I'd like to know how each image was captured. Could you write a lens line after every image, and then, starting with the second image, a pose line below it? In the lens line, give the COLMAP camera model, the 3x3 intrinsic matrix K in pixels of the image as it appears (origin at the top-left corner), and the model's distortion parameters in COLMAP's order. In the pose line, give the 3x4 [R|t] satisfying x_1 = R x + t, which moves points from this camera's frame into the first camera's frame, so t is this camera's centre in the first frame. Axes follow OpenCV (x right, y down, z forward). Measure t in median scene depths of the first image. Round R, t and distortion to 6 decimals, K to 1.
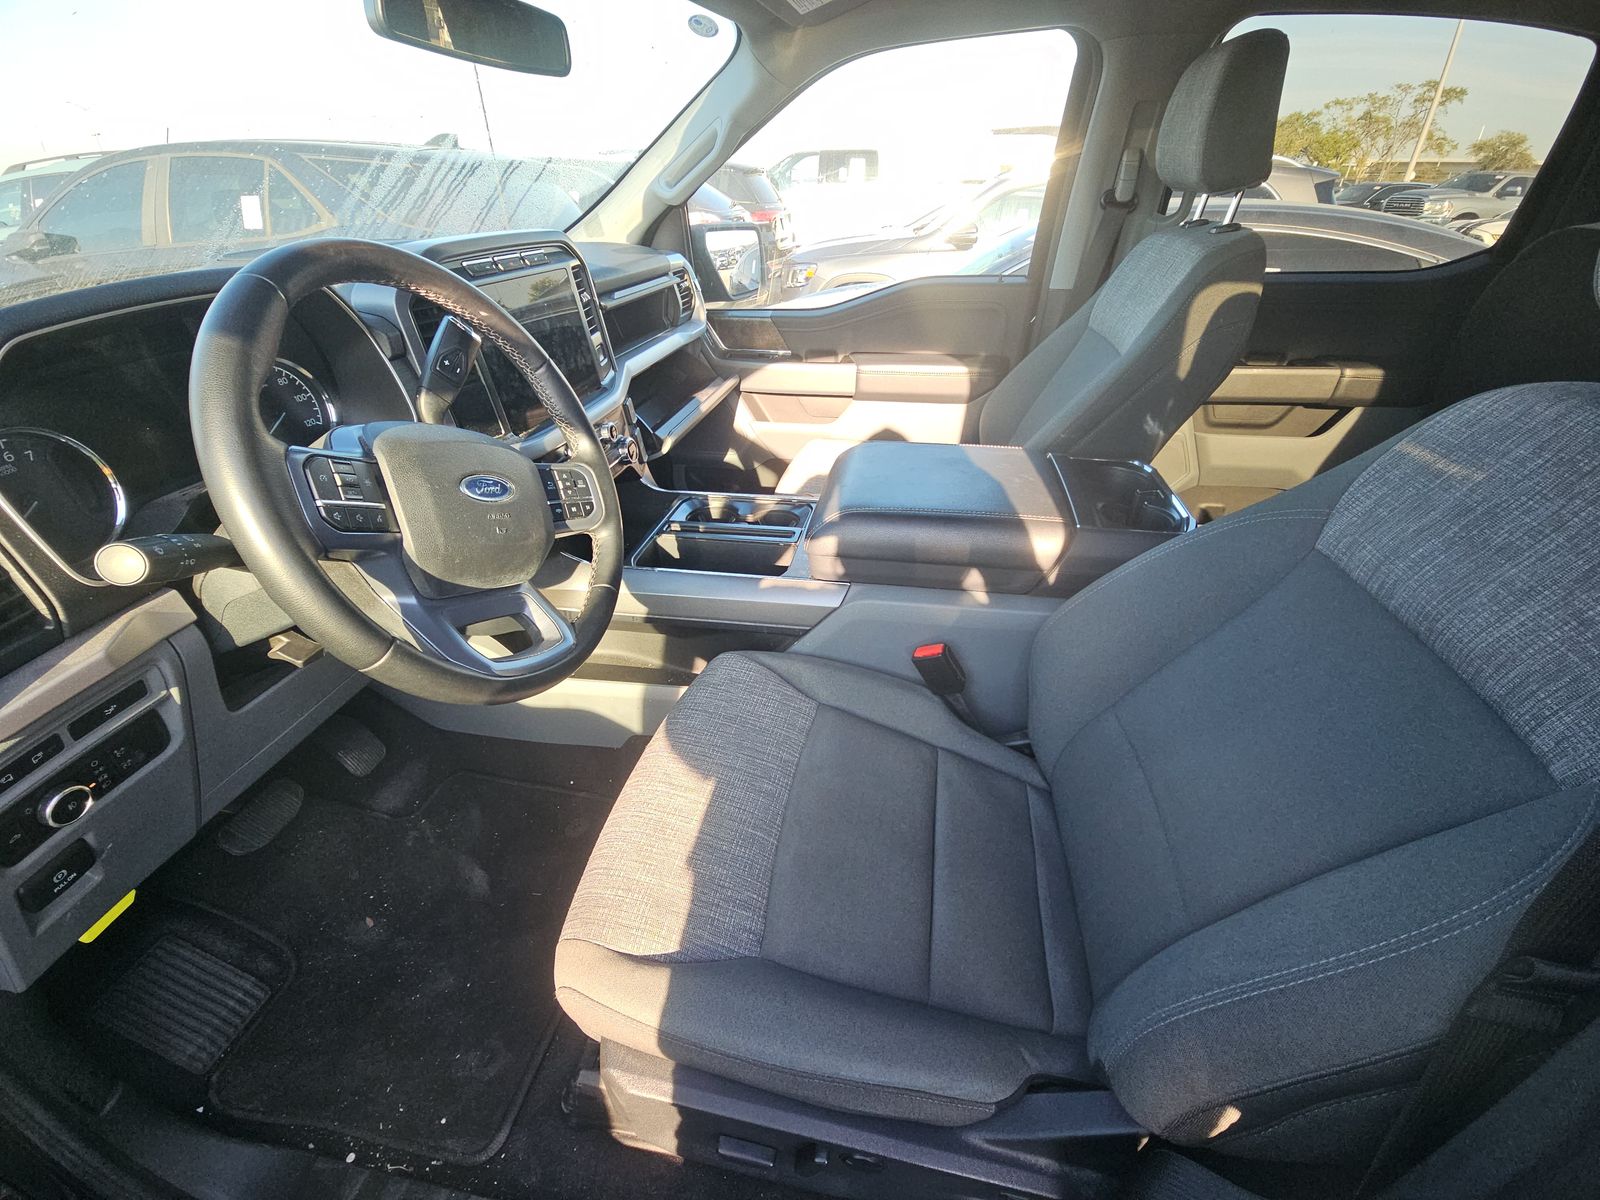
lens RADIAL K [[651.1, 0, 807.2], [0, 651.1, 605.3], [0, 0, 1]] dist [-0.003668, -0.002716]
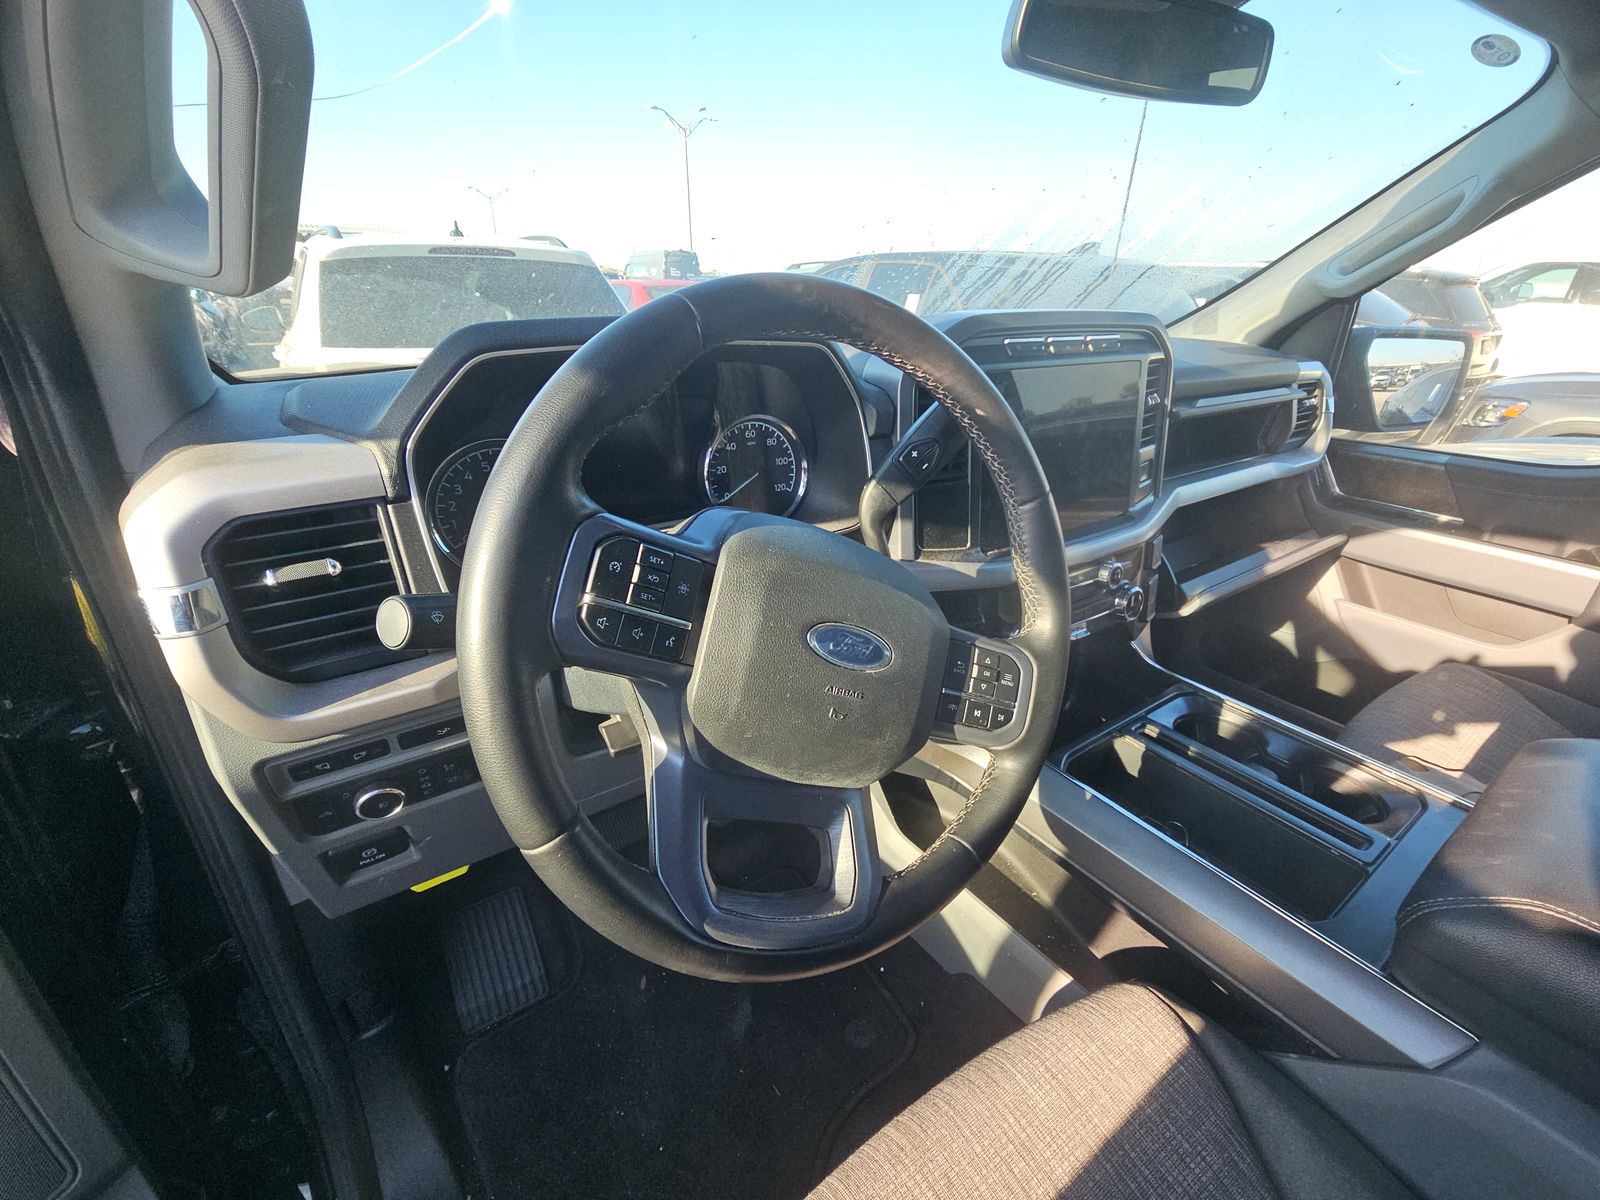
lens RADIAL K [[651.1, 0, 804.9], [0, 651.1, 609.1], [0, 0, 1]] dist [-0.003668, -0.002716]
pose [[0.695474, 0.322402, -0.642163, -0.056044], [-0.399771, 0.916216, 0.027032, -0.102777], [0.597076, 0.237918, 0.766091, 0.222439]]
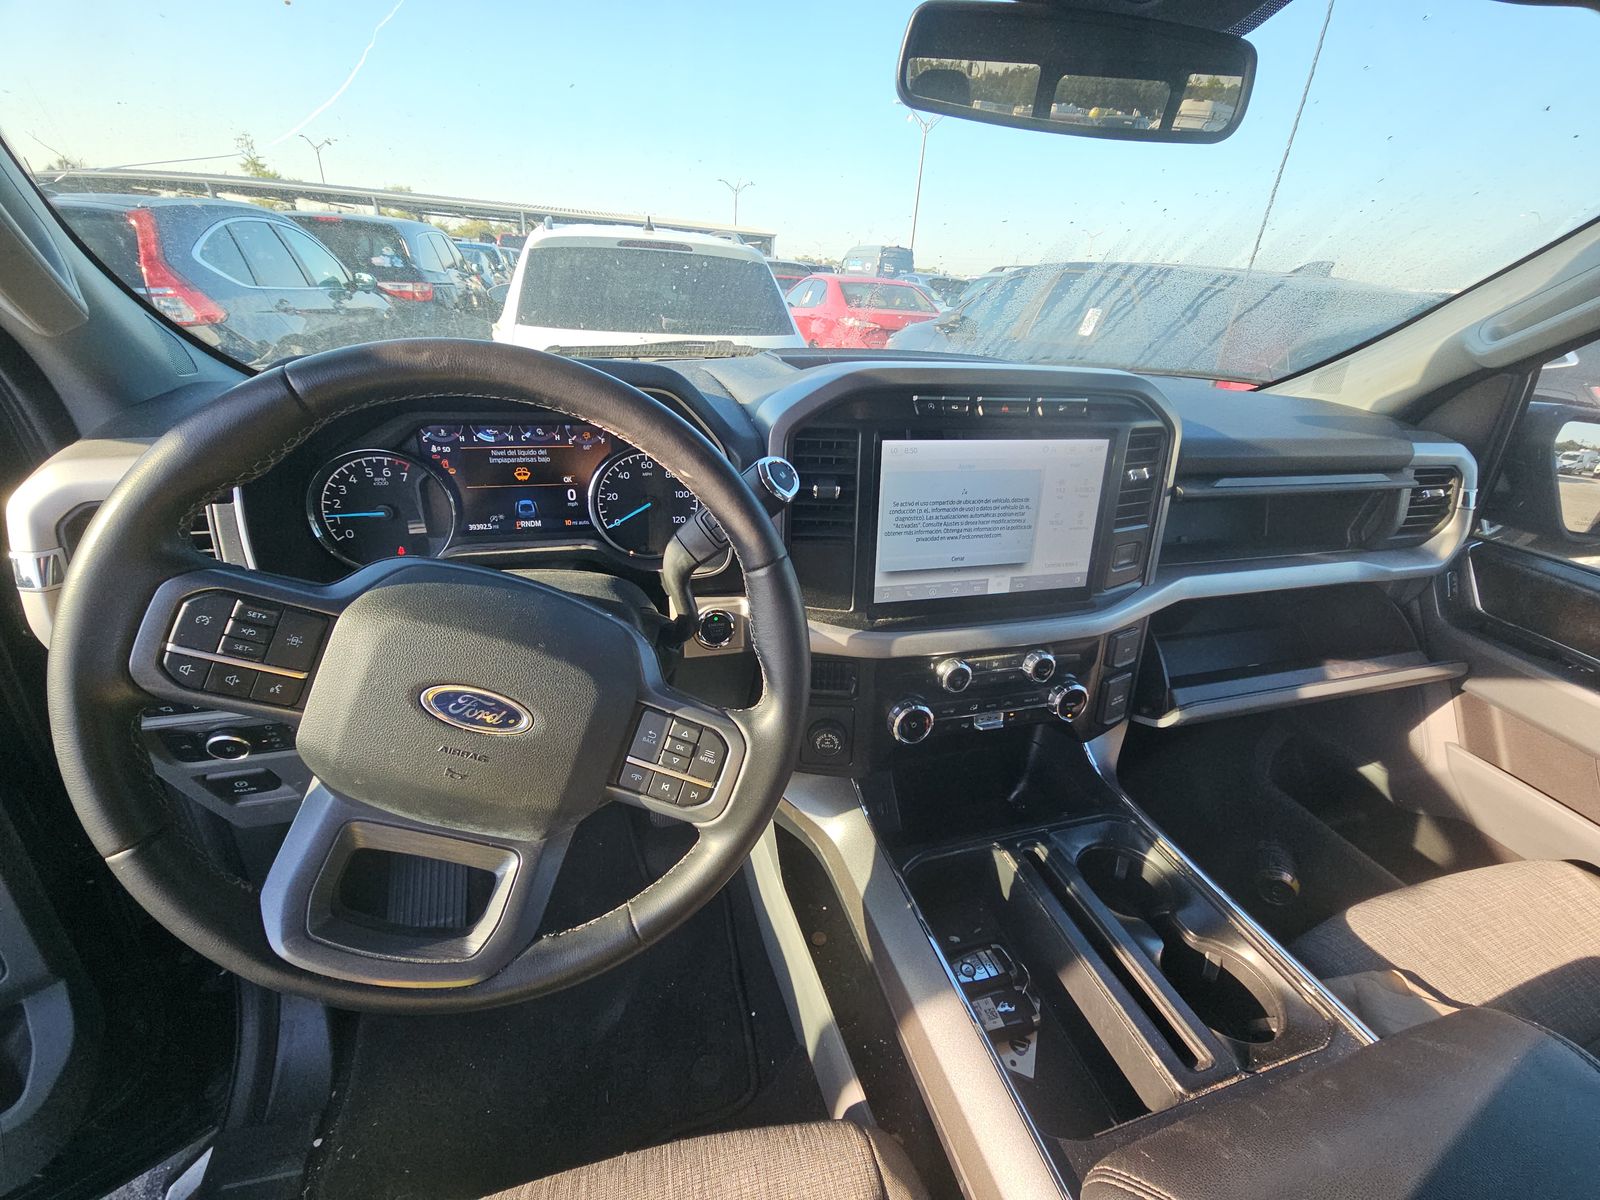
lens RADIAL K [[651.1, 0, 799.6], [0, 651.1, 604.0], [0, 0, 1]] dist [-0.003668, -0.002716]
pose [[0.454538, 0.420658, -0.785138, 0.060423], [-0.531494, 0.835428, 0.139906, -0.255004], [0.714780, 0.353703, 0.603311, 0.381461]]
